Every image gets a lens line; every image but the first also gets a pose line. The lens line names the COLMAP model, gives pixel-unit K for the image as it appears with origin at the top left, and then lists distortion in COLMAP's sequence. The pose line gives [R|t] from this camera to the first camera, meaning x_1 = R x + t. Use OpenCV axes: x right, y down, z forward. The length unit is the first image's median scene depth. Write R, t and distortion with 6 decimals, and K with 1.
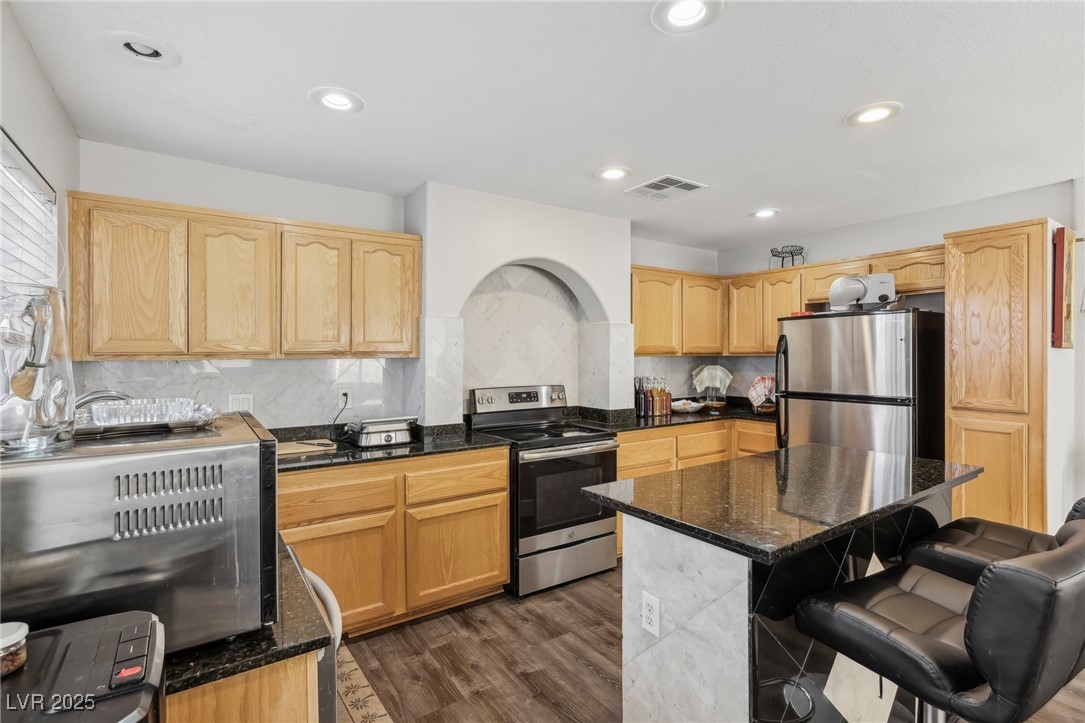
lens RADIAL K [[510.3, 0, 545.2], [0, 510.3, 359.4], [0, 0, 1]] dist [0.007187, 0.000230]
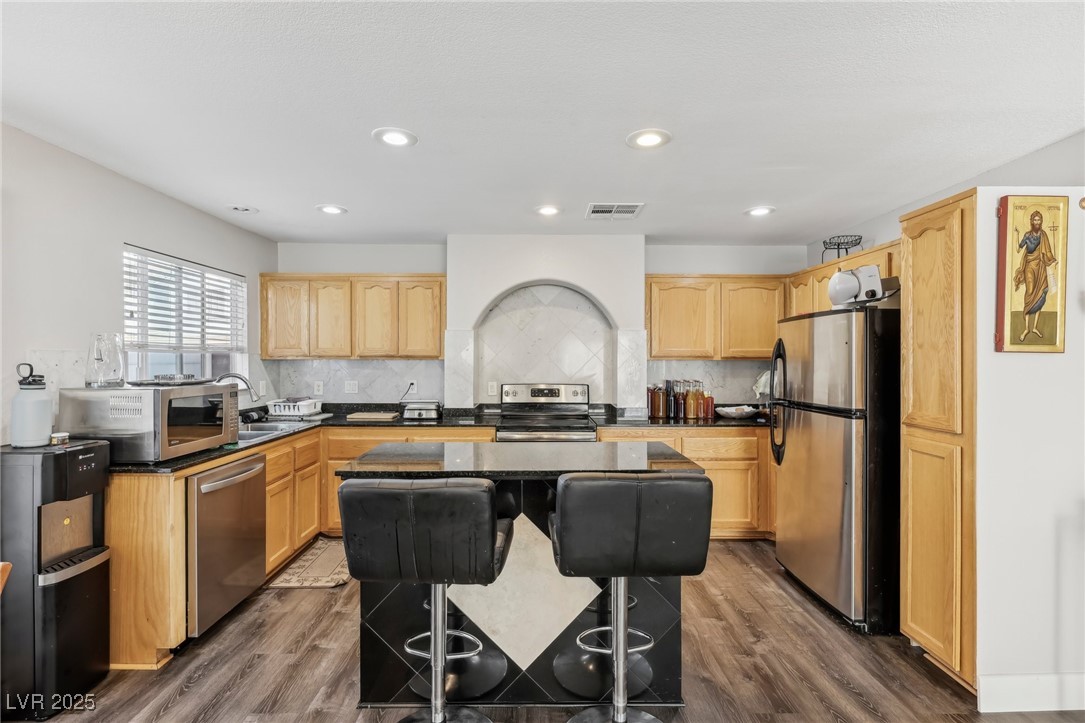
lens RADIAL K [[510.3, 0, 545.2], [0, 510.3, 359.4], [0, 0, 1]] dist [0.007187, 0.000230]
pose [[0.831278, 0.006488, -0.555819, 0.750567], [-0.010788, 0.999932, -0.004462, -0.000321], [0.555752, 0.009705, 0.831291, -0.018863]]
